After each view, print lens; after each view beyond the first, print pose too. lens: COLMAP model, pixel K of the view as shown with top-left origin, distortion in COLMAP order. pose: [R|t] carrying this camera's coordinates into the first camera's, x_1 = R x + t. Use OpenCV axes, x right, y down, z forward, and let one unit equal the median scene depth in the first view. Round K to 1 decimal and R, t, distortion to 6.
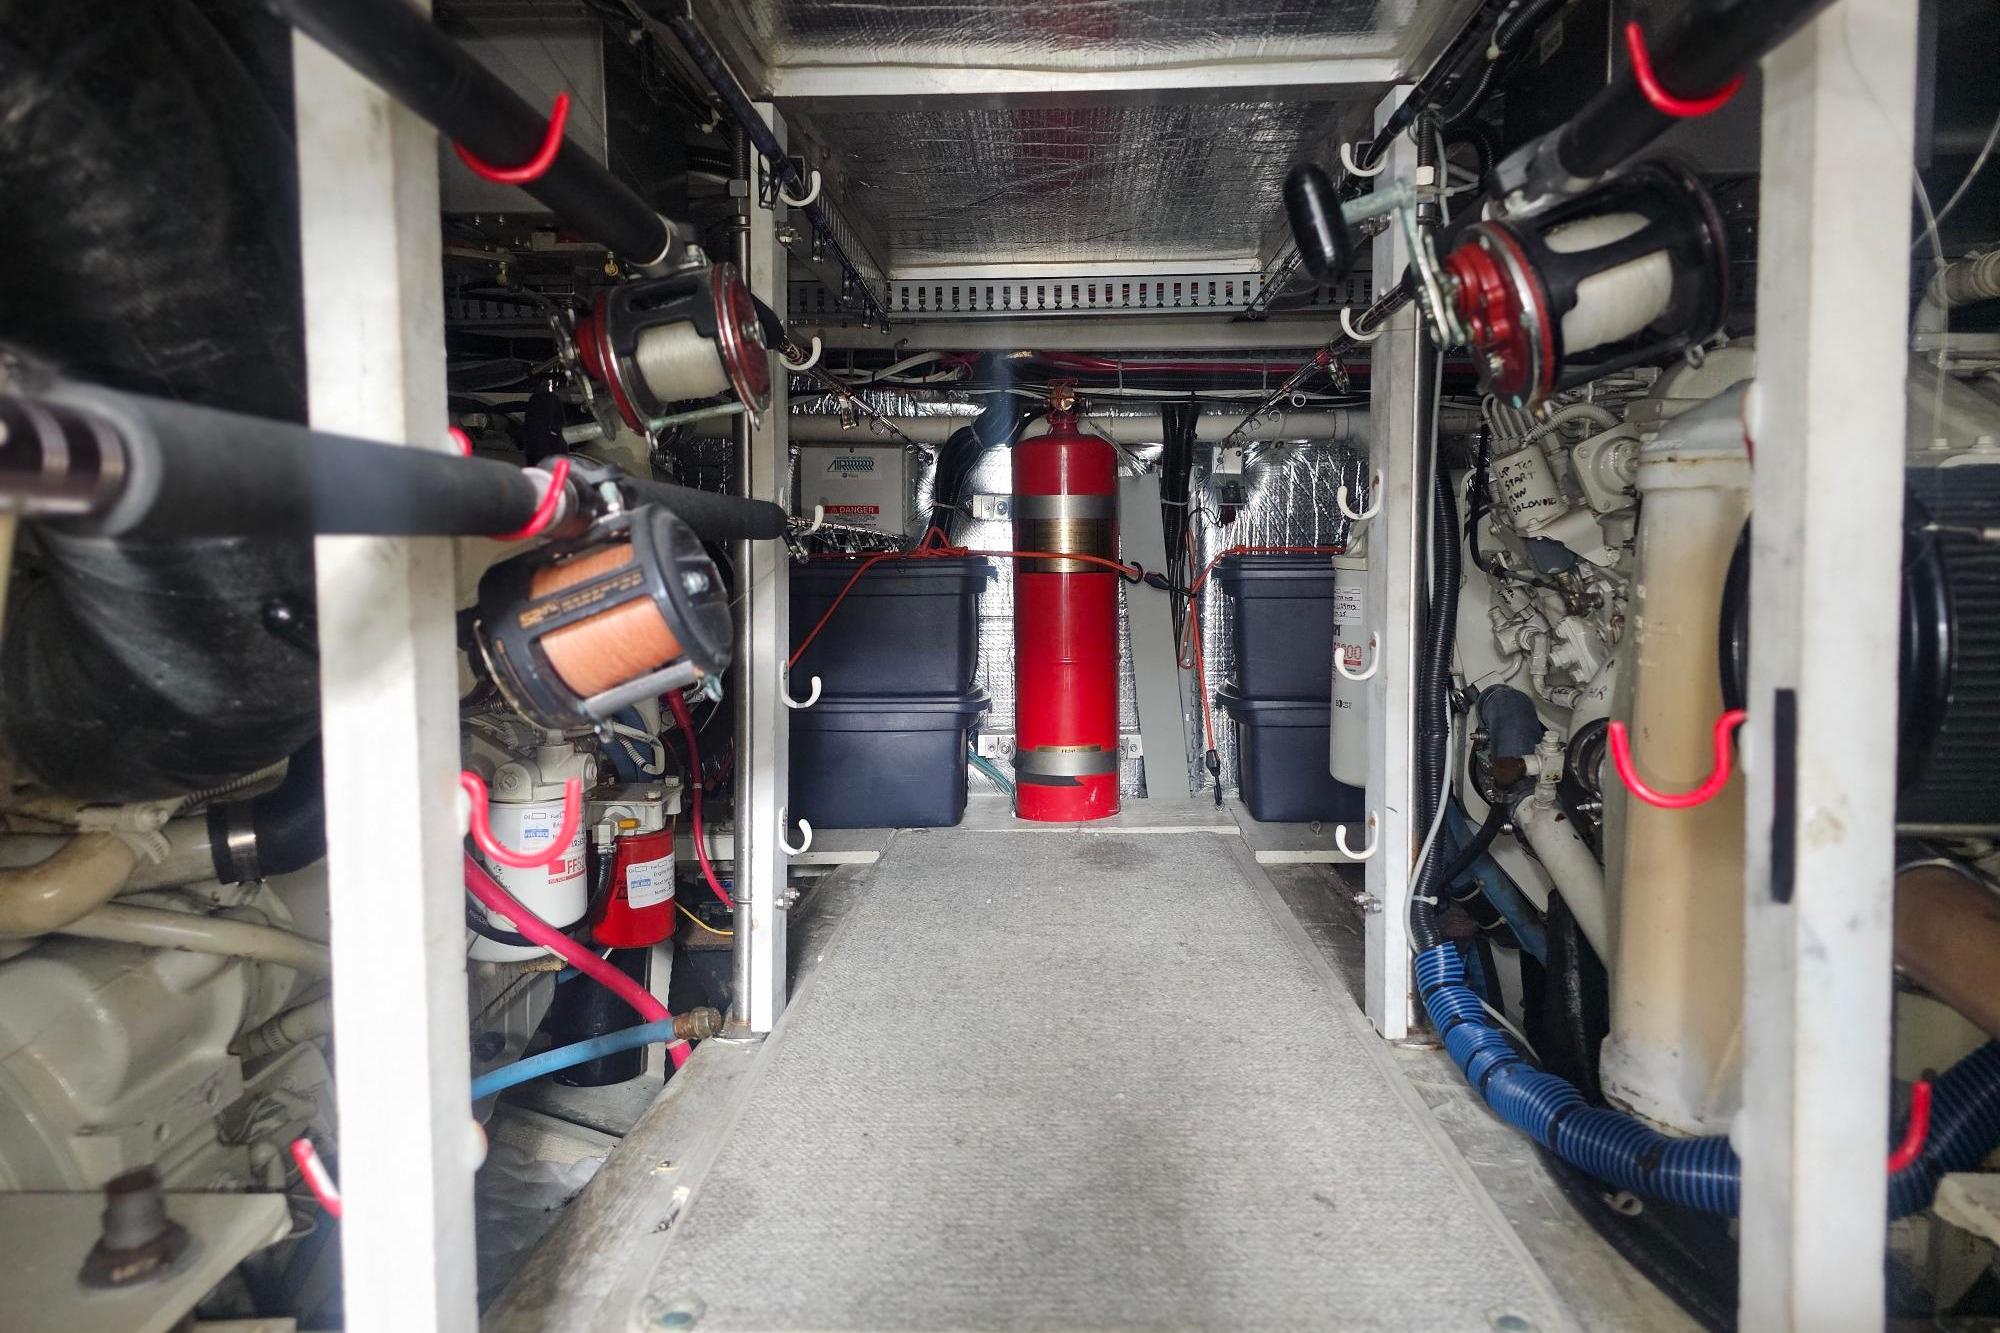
lens RADIAL K [[1314.0, 0, 1025.2], [0, 1314.0, 659.6], [0, 0, 1]] dist [0.054650, -0.042620]
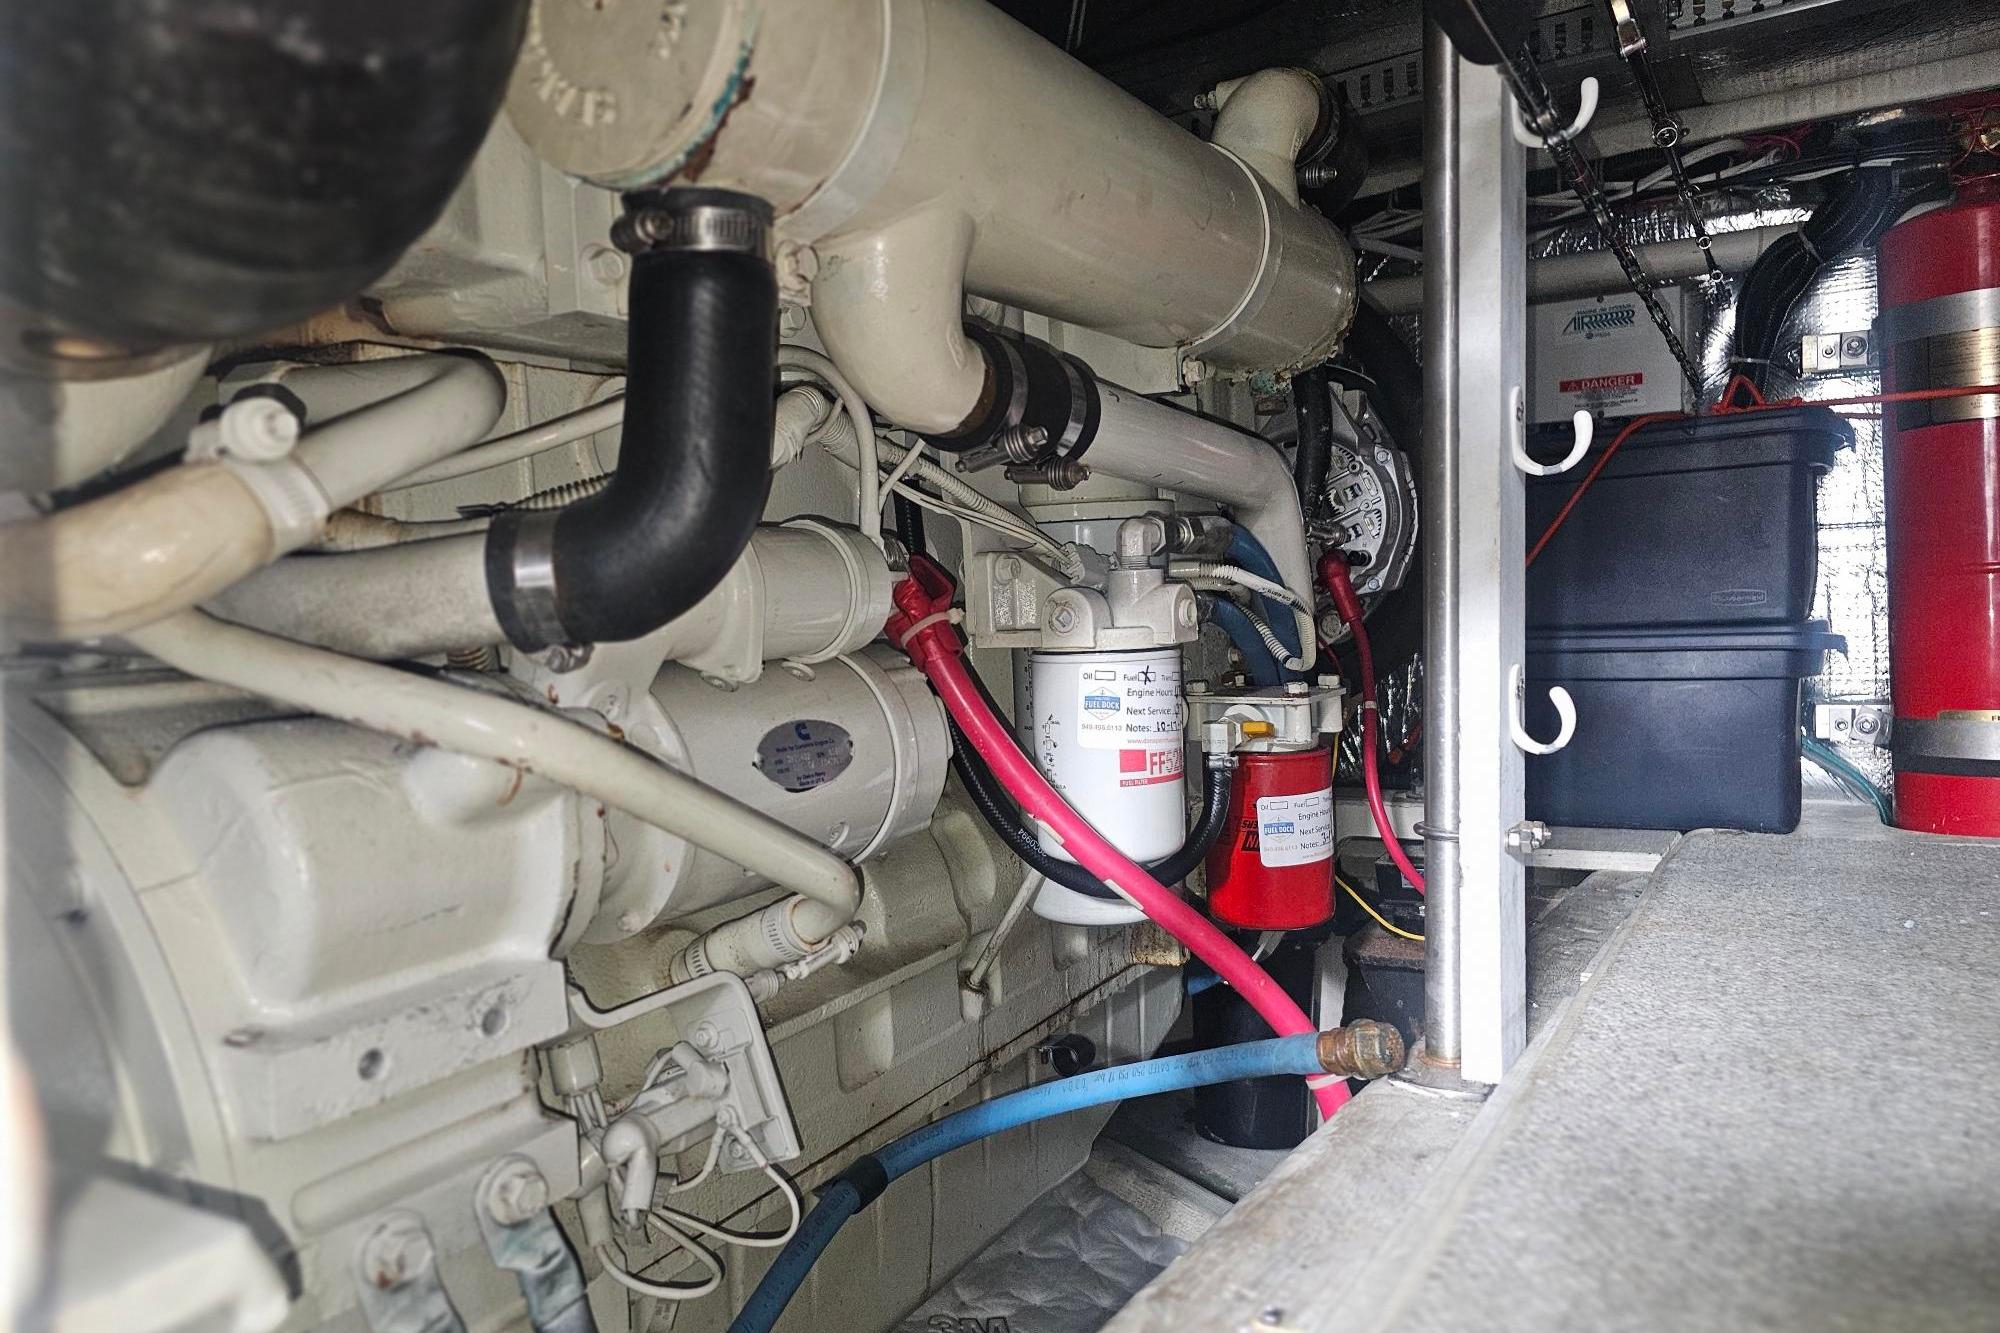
lens RADIAL K [[1314.0, 0, 1025.2], [0, 1314.0, 659.6], [0, 0, 1]] dist [0.054650, -0.042620]
pose [[0.869028, -0.017370, -0.494458, -0.080152], [-0.013043, 0.998232, -0.057992, 0.126638], [0.494591, 0.056846, 0.867265, 0.380338]]
